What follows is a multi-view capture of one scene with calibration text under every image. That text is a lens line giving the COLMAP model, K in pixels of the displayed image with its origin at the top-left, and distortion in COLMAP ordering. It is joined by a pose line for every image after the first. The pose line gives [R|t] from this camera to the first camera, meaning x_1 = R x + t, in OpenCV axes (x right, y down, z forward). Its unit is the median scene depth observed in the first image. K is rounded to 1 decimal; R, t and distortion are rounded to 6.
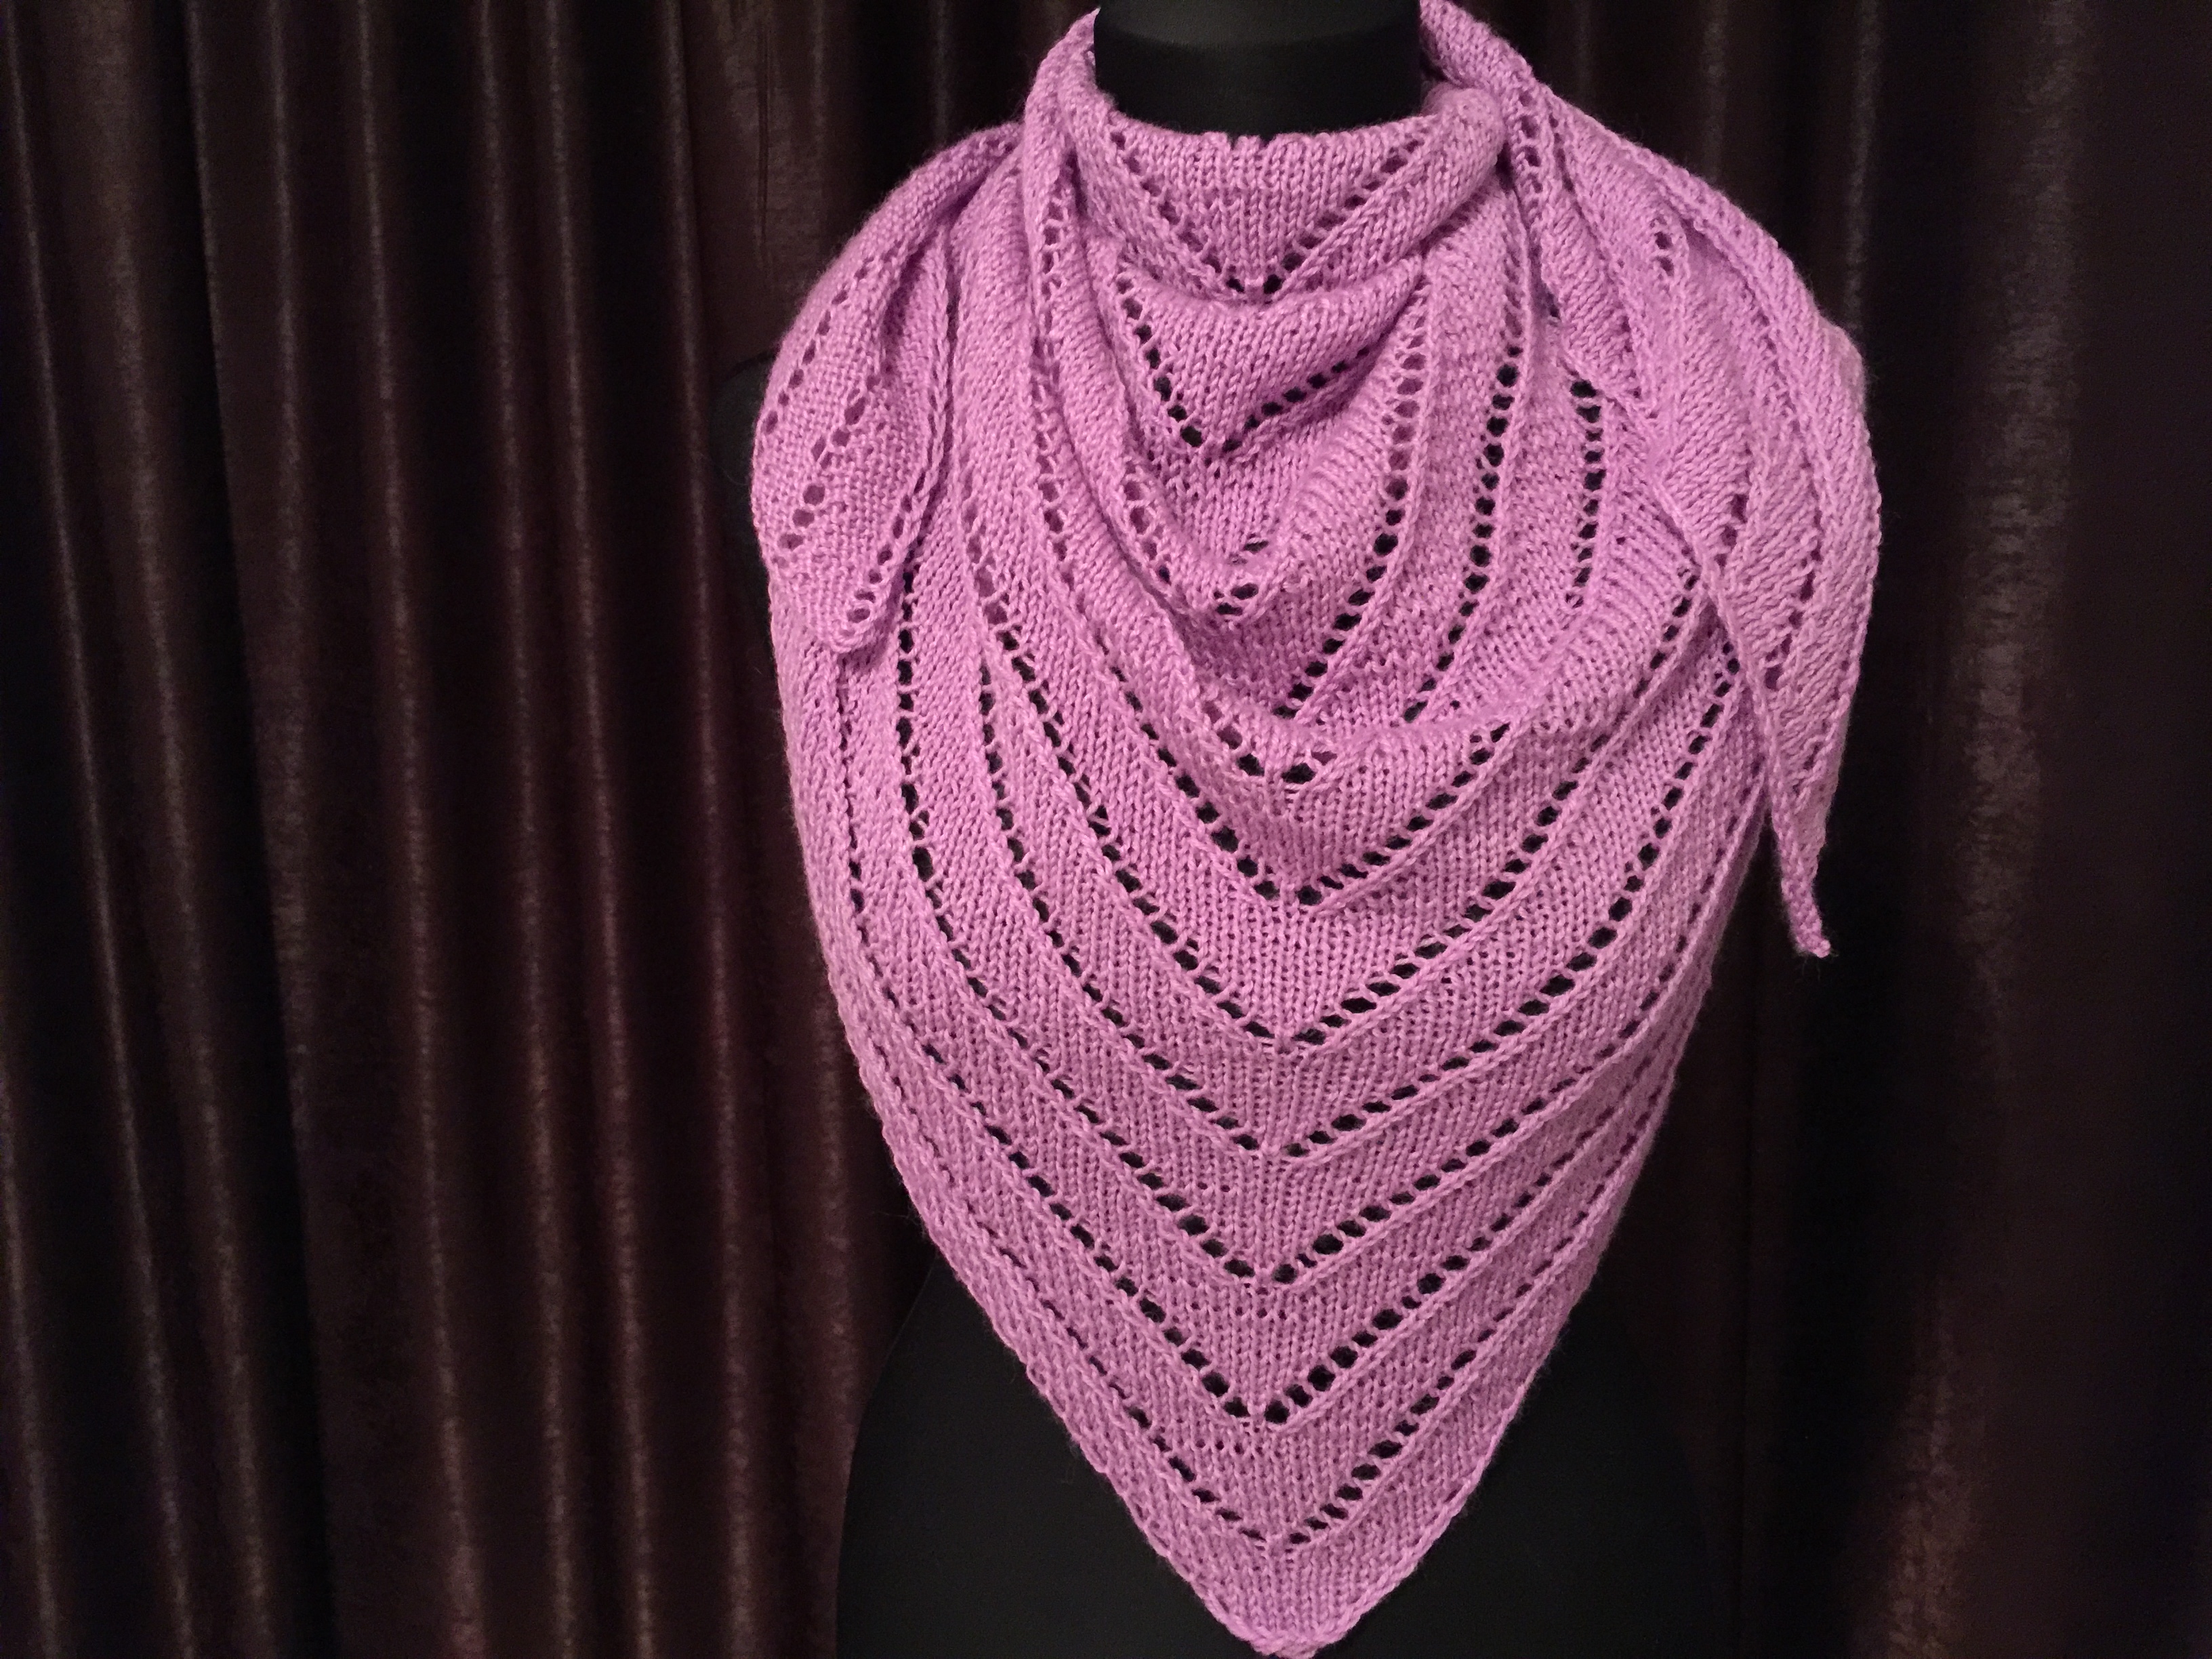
lens RADIAL K [[1913.5, 0, 1098.4], [0, 1913.5, 823.6], [0, 0, 1]] dist [0.051824, 0.004817]
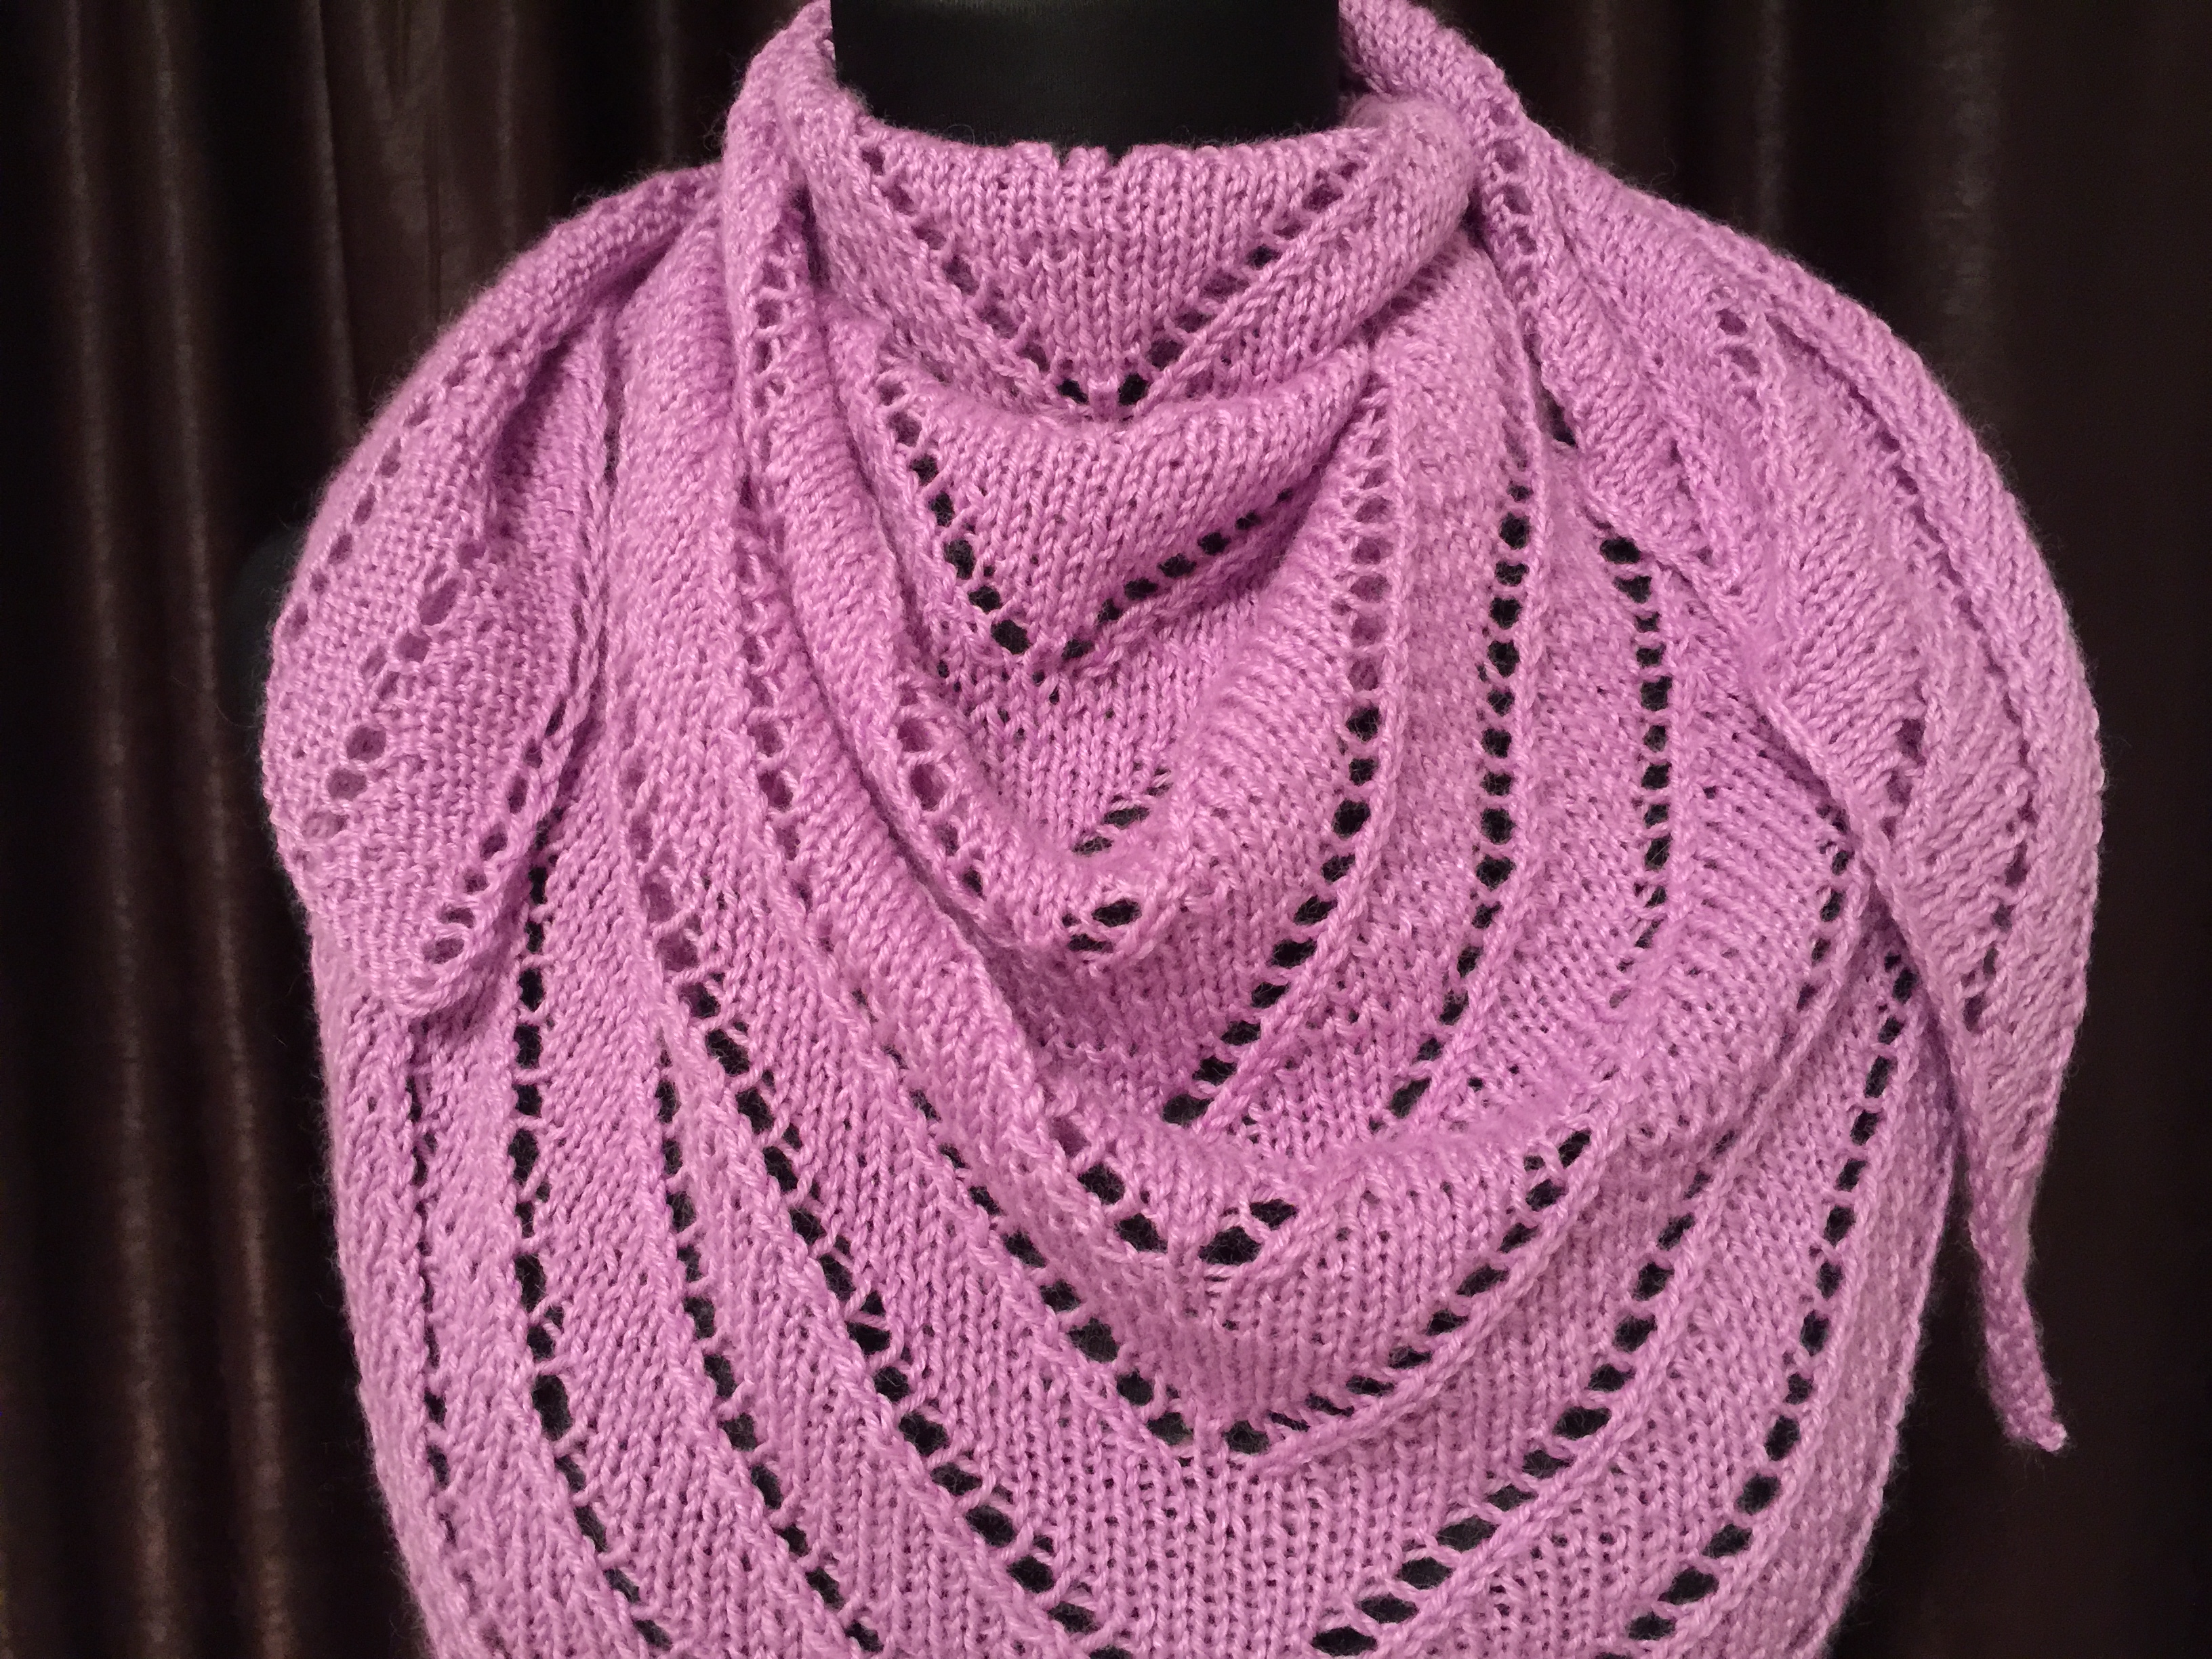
lens RADIAL K [[1913.5, 0, 1098.4], [0, 1913.5, 823.6], [0, 0, 1]] dist [0.051824, 0.004817]
pose [[0.994503, -0.028160, 0.100848, 0.014219], [0.035956, 0.996433, -0.076343, -0.098784], [-0.098339, 0.079550, 0.991968, 0.416308]]
